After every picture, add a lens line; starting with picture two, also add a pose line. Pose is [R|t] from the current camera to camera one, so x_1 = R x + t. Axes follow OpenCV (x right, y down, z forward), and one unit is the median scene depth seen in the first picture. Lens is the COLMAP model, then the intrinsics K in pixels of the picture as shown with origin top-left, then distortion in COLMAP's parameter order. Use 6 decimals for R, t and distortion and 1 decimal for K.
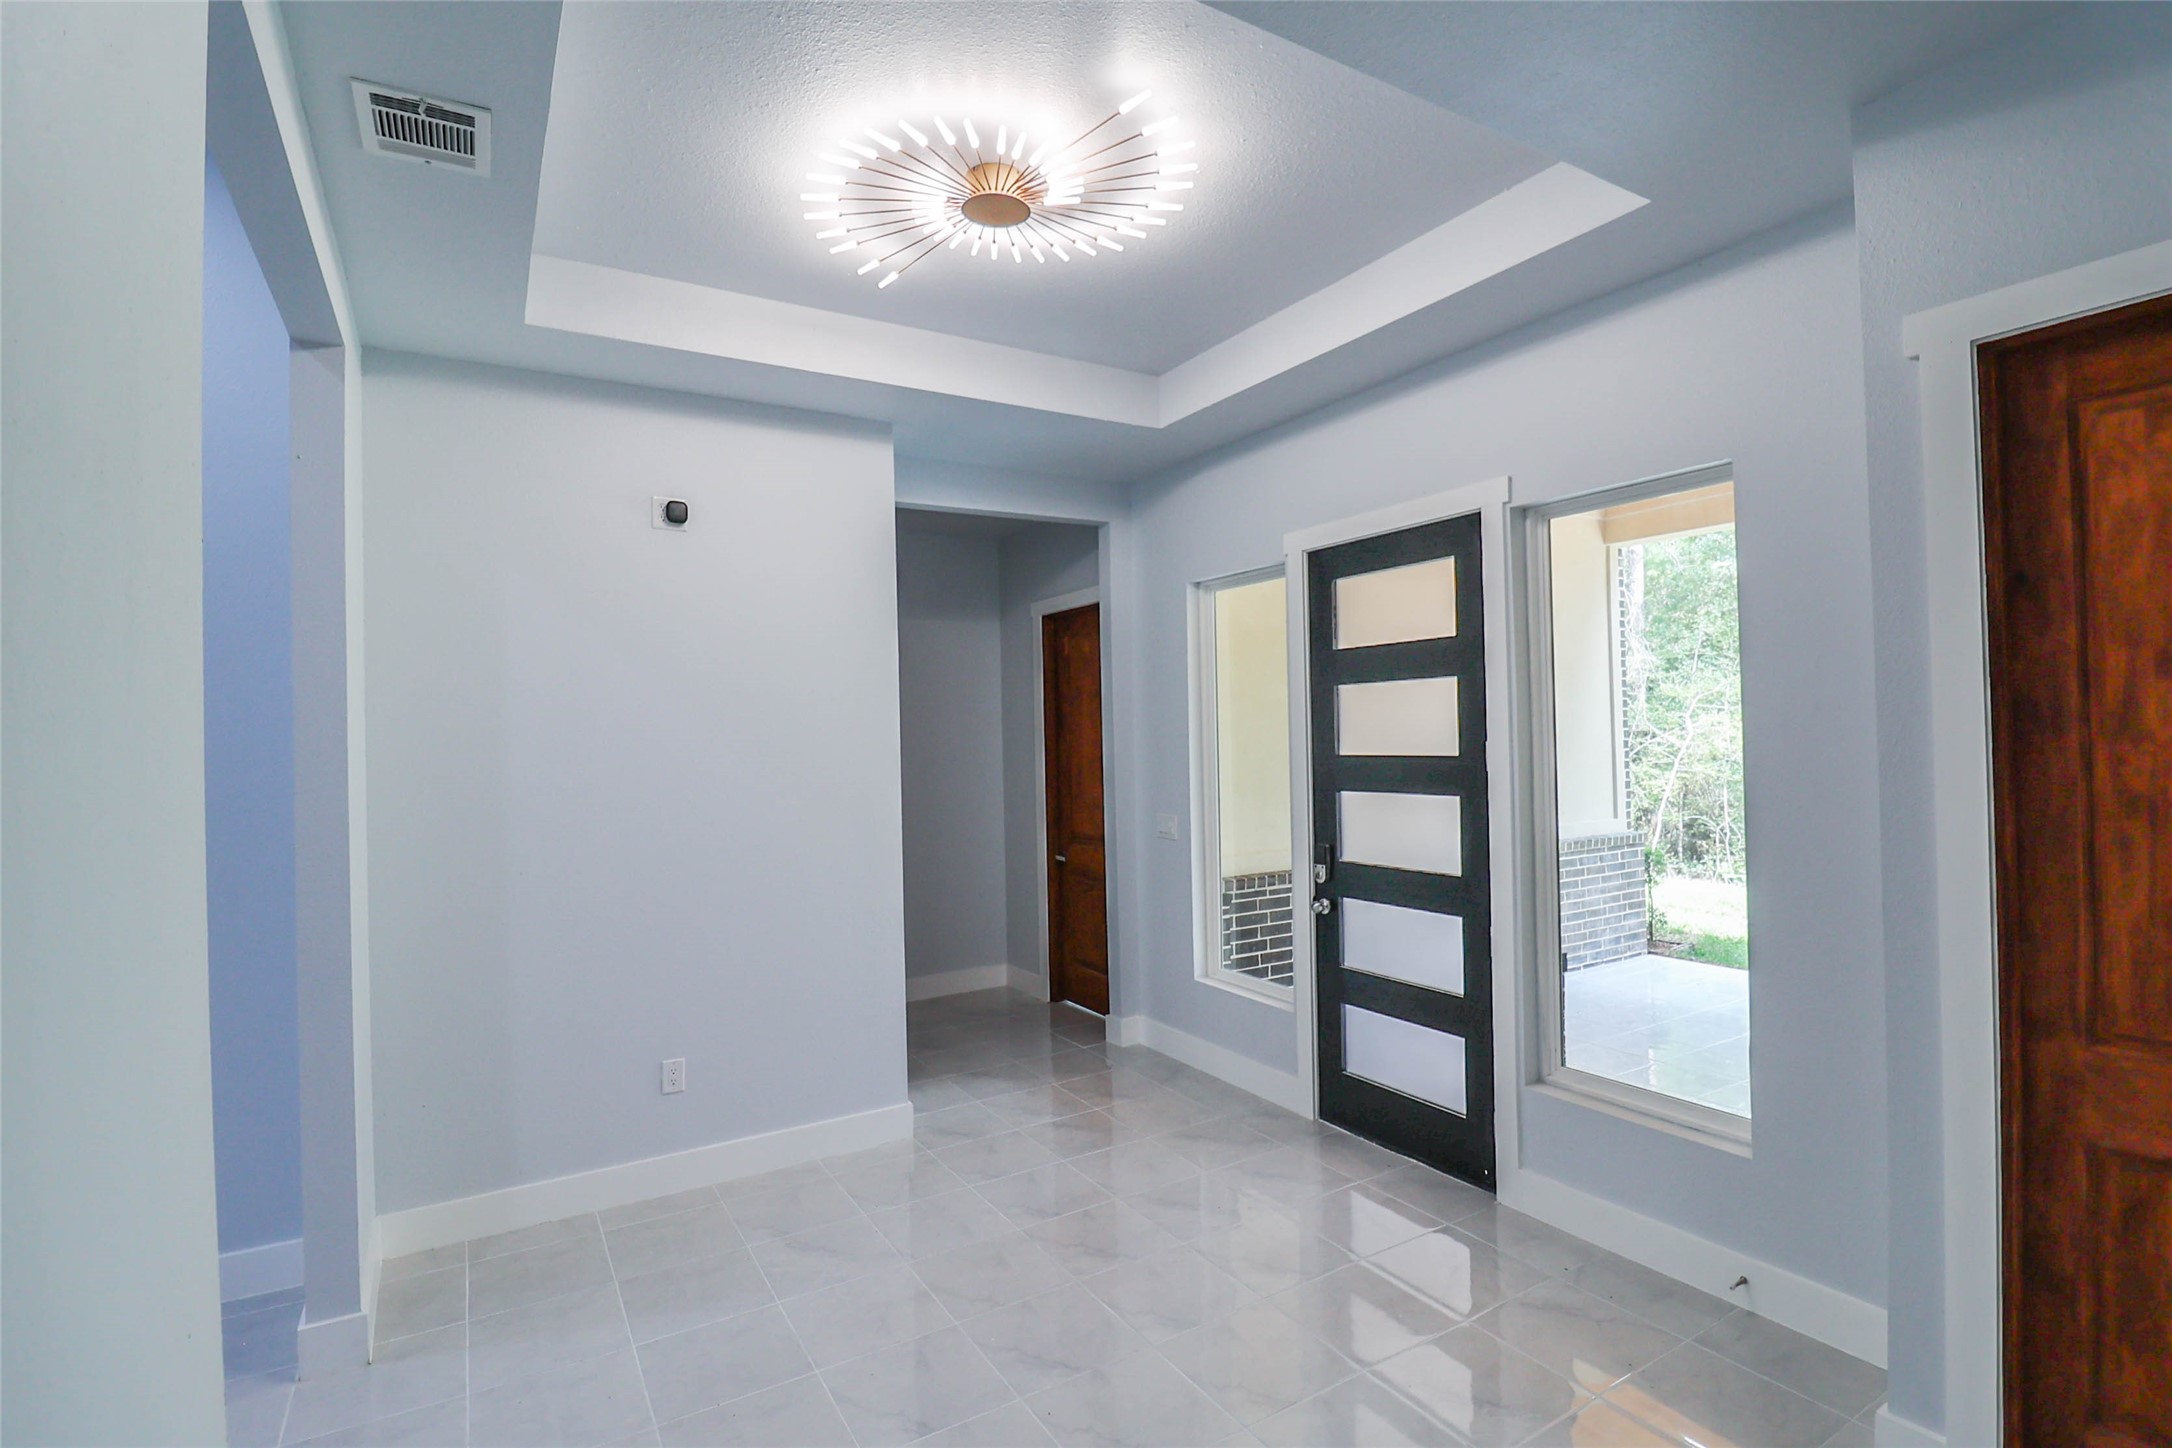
lens RADIAL K [[1025.6, 0, 1094.0], [0, 1025.6, 730.2], [0, 0, 1]] dist [-0.013786, -0.000685]
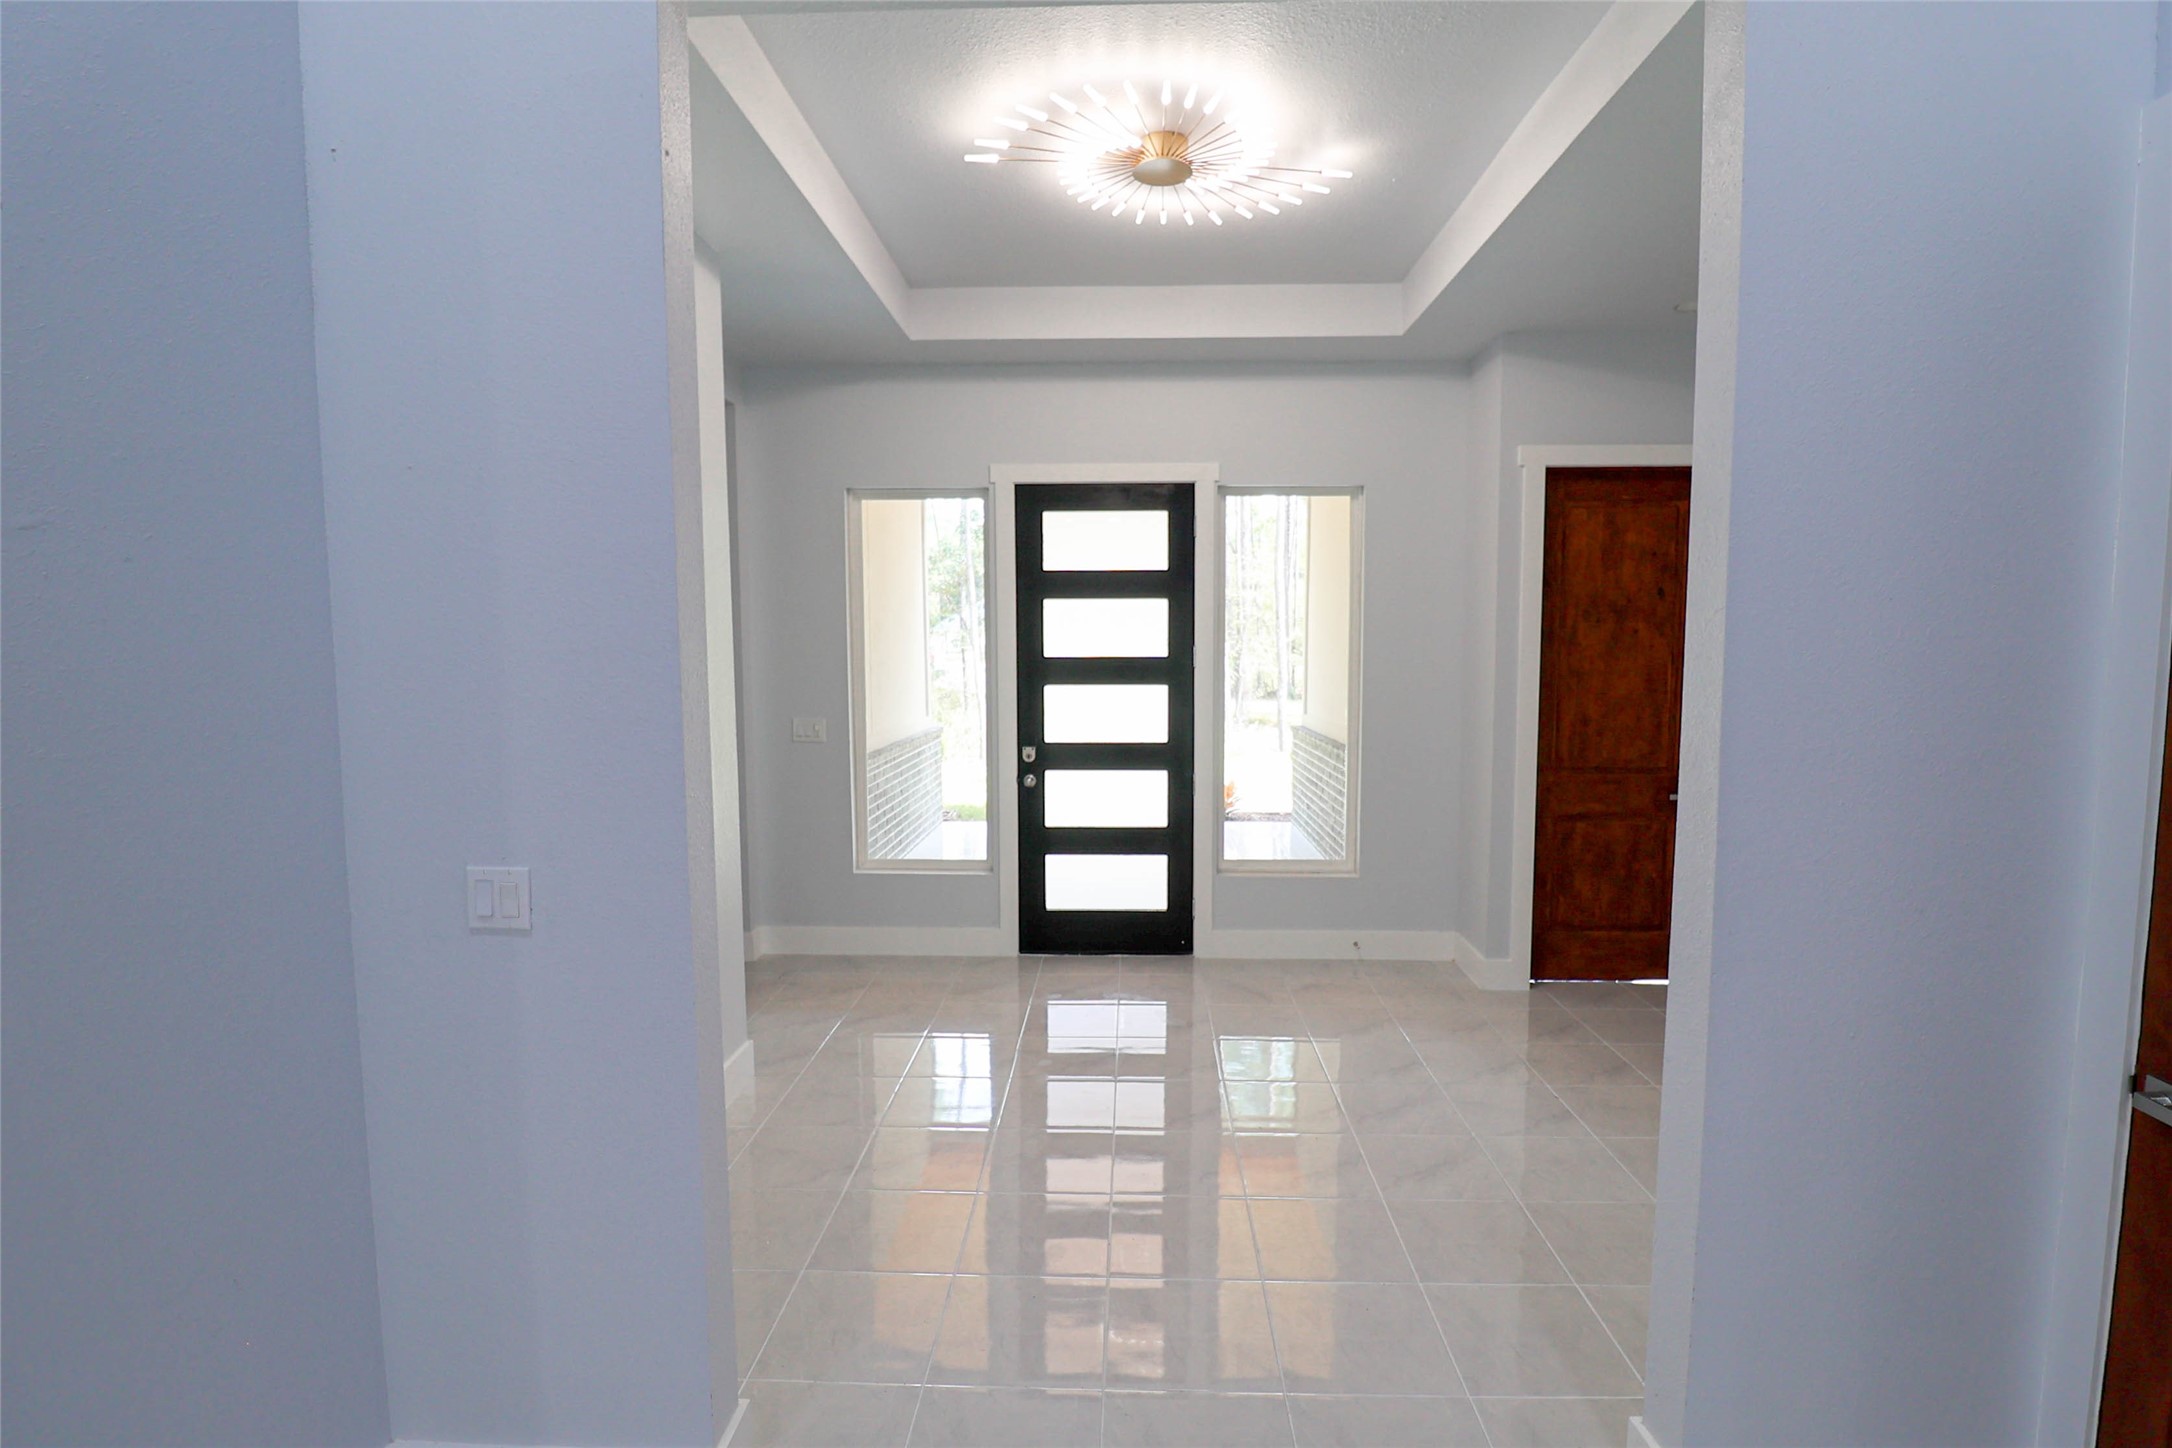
lens RADIAL K [[1025.6, 0, 1094.0], [0, 1025.6, 730.2], [0, 0, 1]] dist [-0.013786, -0.000685]
pose [[0.552154, -0.056756, 0.831808, -0.827214], [-0.013209, 0.996960, 0.076793, 0.018608], [-0.833637, -0.053389, 0.549726, 0.297217]]
